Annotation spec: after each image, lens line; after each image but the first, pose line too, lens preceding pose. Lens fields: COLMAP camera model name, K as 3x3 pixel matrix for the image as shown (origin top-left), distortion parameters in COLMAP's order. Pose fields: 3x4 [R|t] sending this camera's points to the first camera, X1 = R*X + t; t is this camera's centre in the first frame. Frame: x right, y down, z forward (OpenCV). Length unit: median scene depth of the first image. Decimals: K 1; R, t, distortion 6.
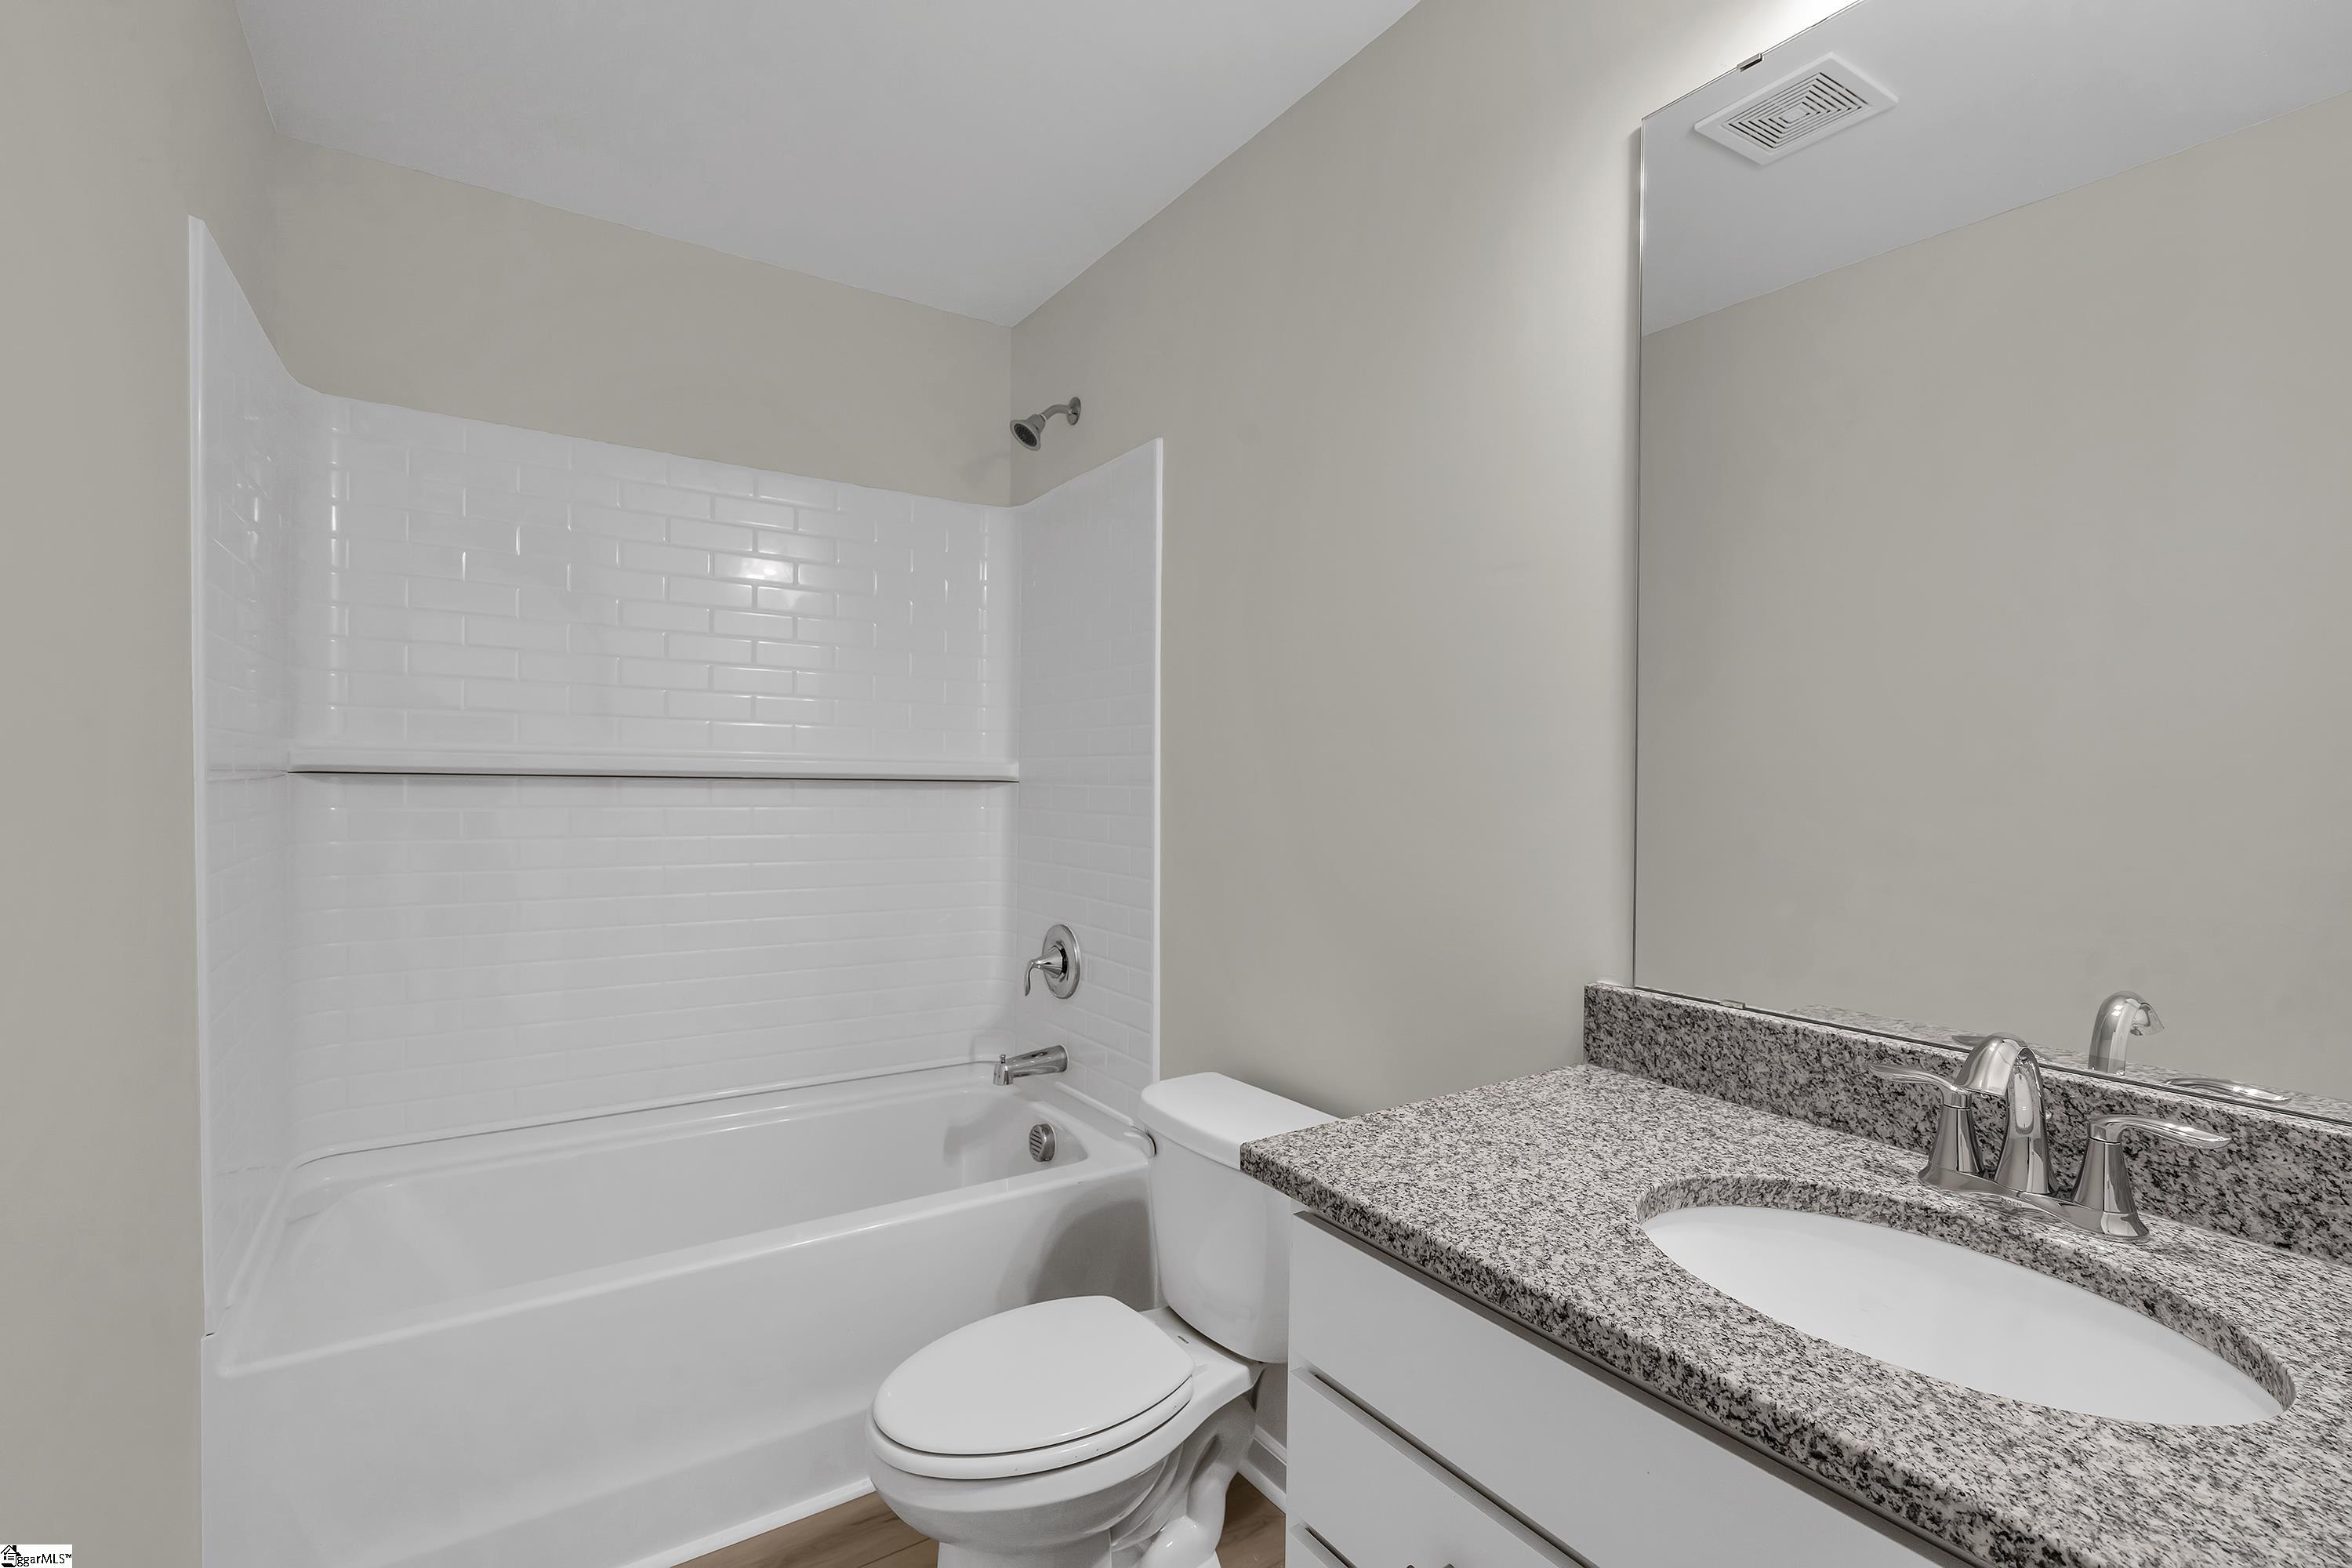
lens RADIAL K [[1052.1, 0, 1173.3], [0, 1052.1, 781.6], [0, 0, 1]] dist [-0.006773, 0.002345]
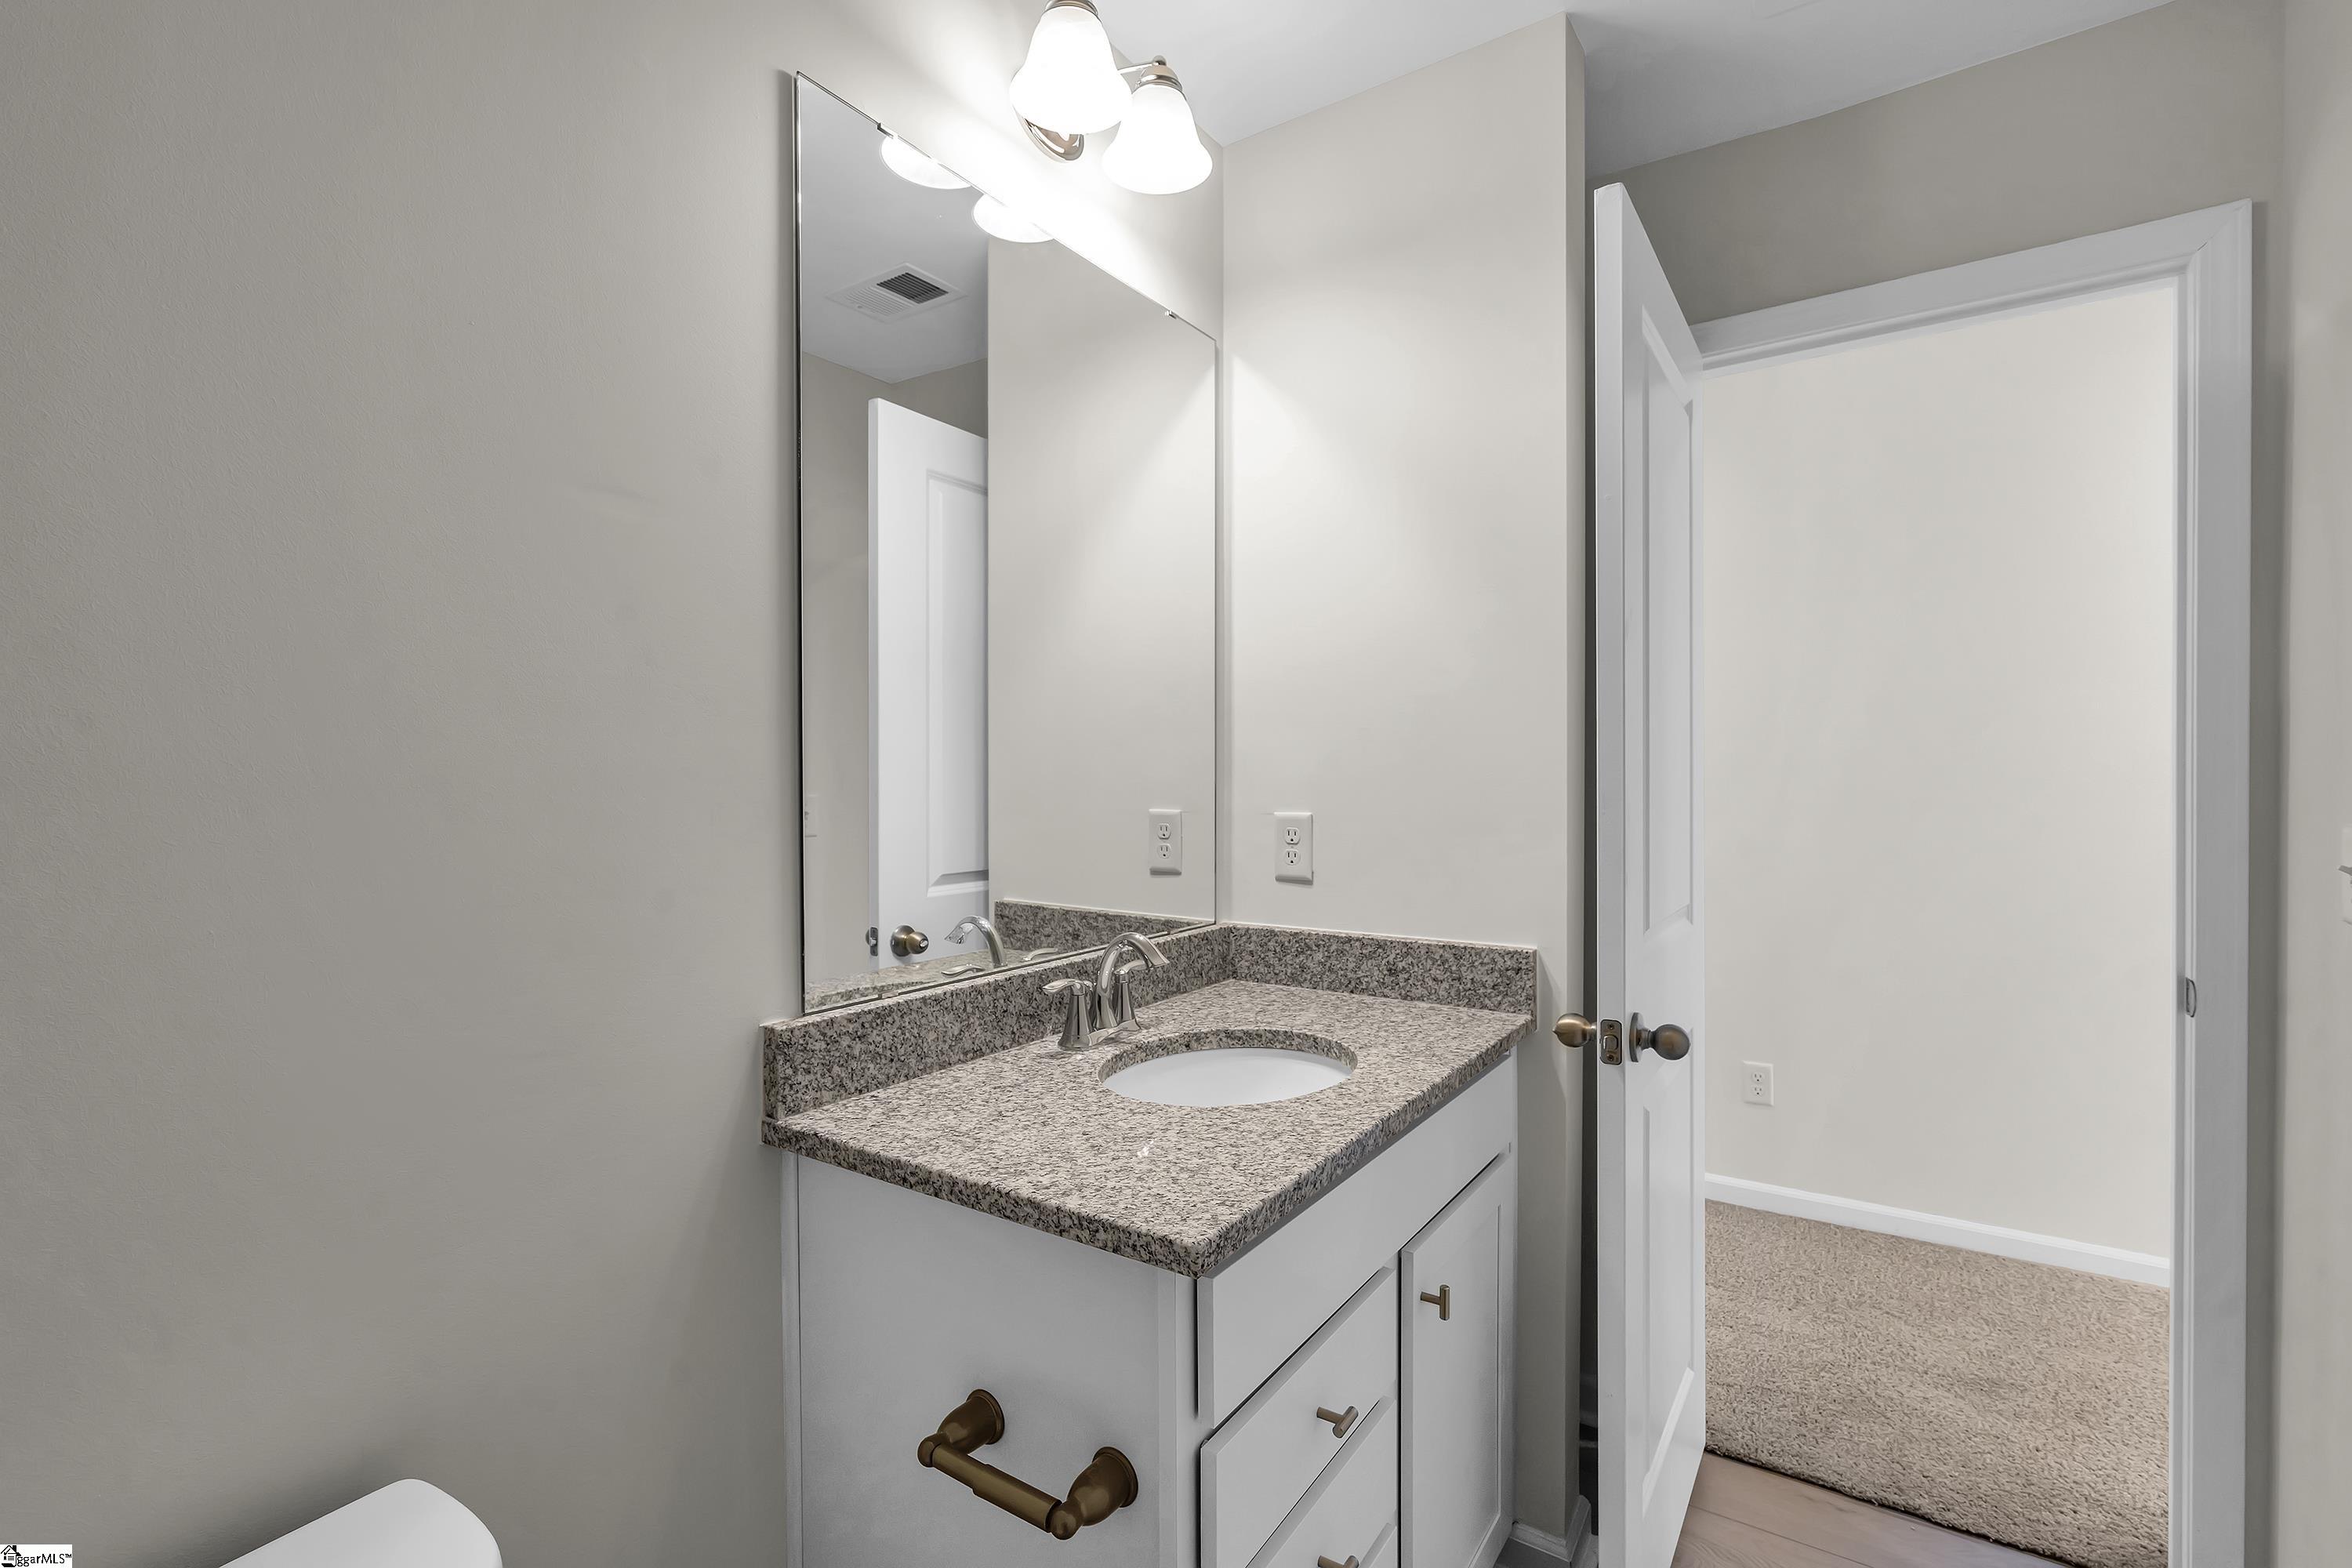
lens RADIAL K [[1052.1, 0, 1172.3], [0, 1052.1, 766.2], [0, 0, 1]] dist [-0.006773, 0.002345]
pose [[-0.375390, -0.001720, 0.926865, -0.656524], [0.005770, 0.999975, 0.004192, -0.030874], [-0.926849, 0.006921, -0.375370, 1.266131]]
